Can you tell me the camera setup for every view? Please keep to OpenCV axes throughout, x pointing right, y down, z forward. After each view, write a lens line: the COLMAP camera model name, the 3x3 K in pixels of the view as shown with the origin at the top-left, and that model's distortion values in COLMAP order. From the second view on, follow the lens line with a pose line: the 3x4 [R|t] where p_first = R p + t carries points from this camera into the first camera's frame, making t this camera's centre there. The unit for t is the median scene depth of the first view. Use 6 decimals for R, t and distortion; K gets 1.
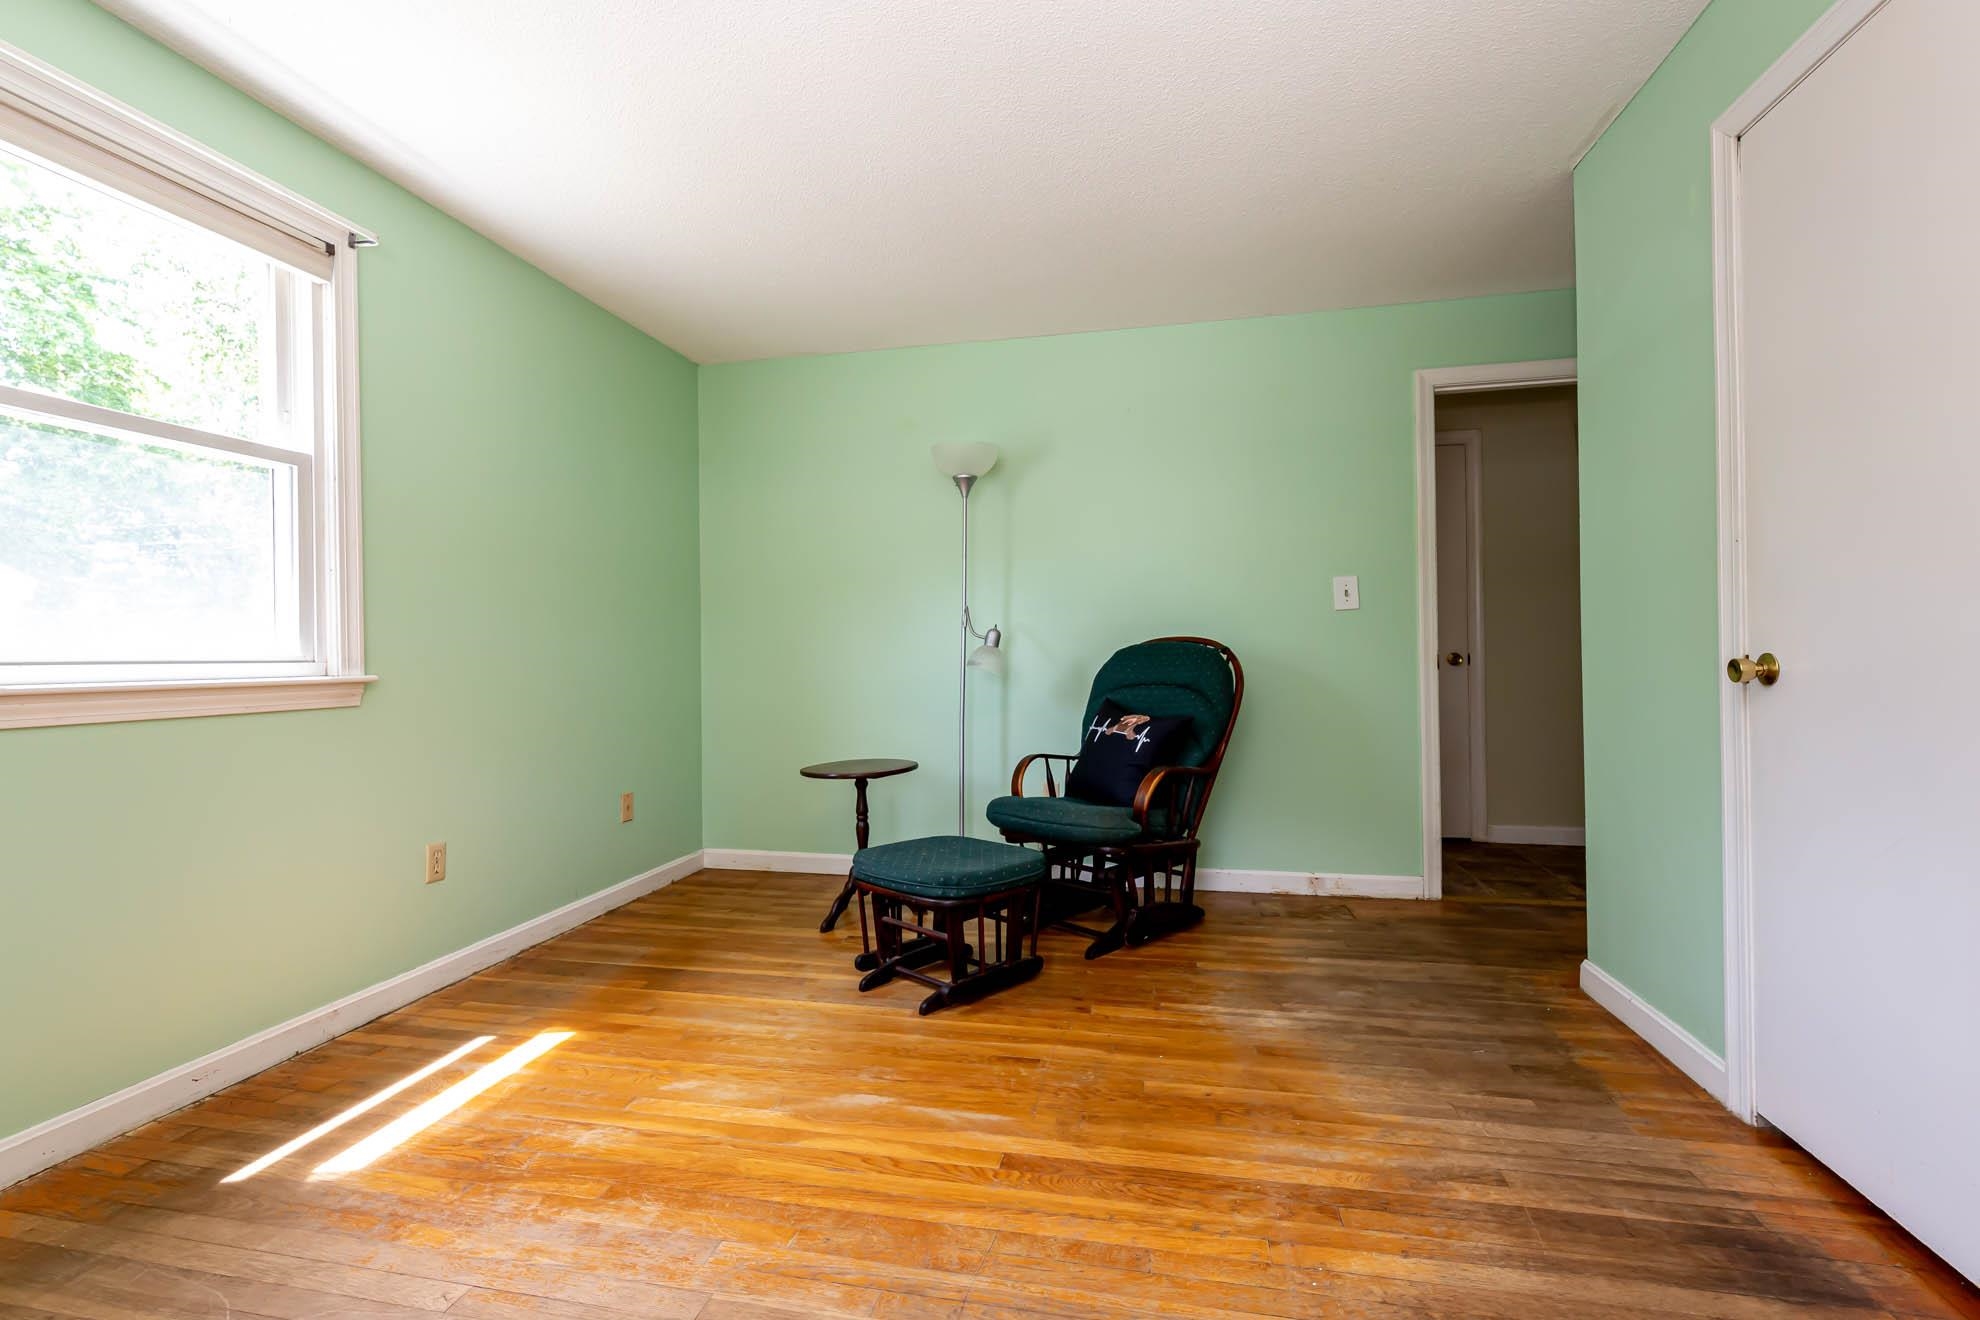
lens RADIAL K [[911.6, 0, 990.0], [0, 911.6, 660.0], [0, 0, 1]] dist [0.002370, -0.000203]
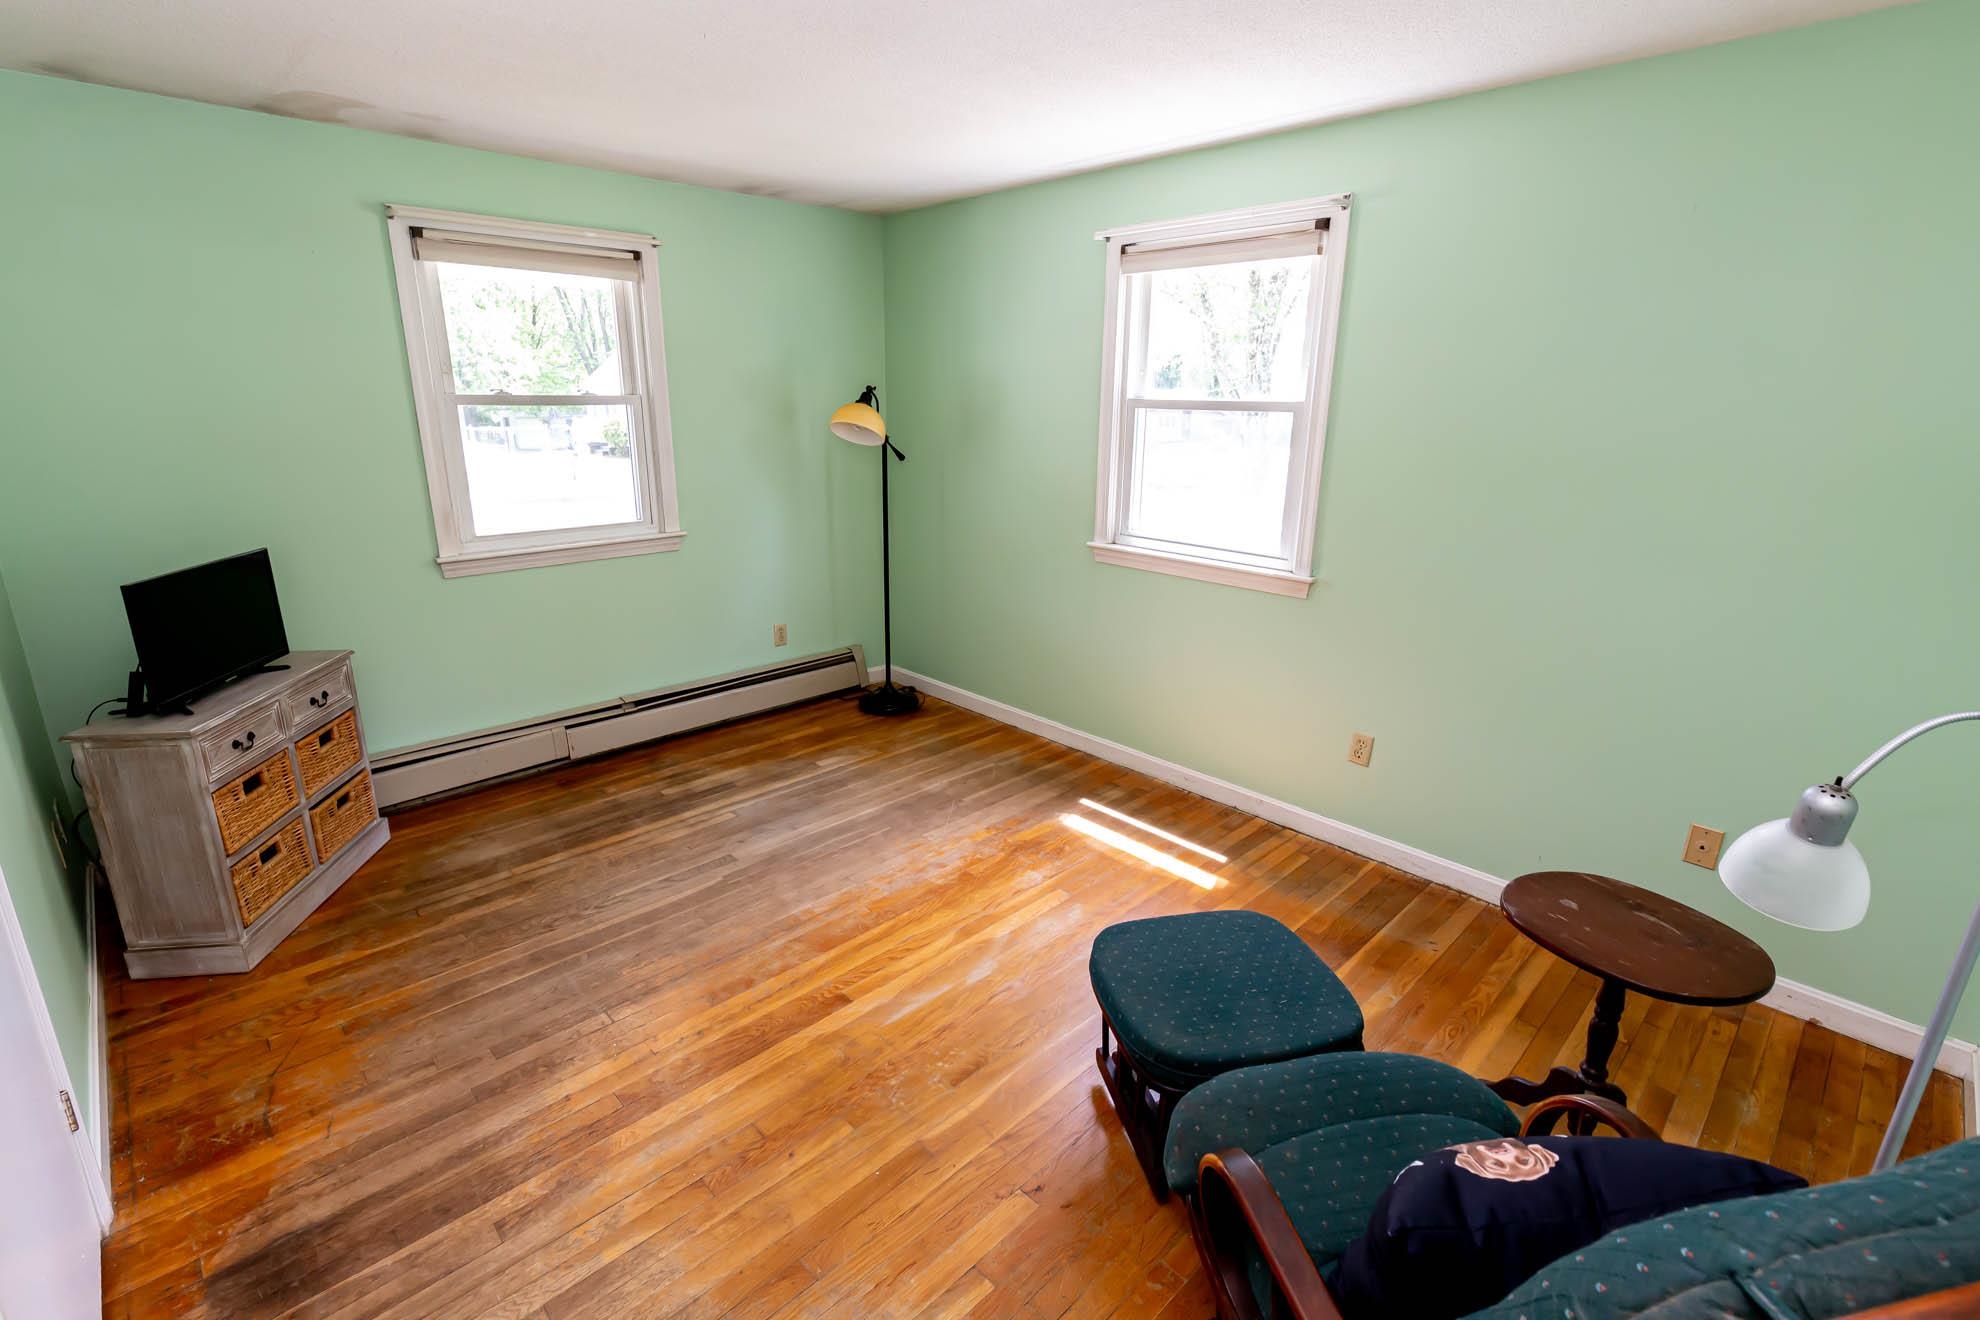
lens RADIAL K [[877.0, 0, 978.3], [0, 877.0, 669.2], [0, 0, 1]] dist [0.001382, -0.000386]
pose [[-0.560737, 0.258859, -0.786490, 0.849386], [-0.011005, 0.947460, 0.319685, -0.380205], [0.827921, 0.187914, -0.528427, 1.808911]]
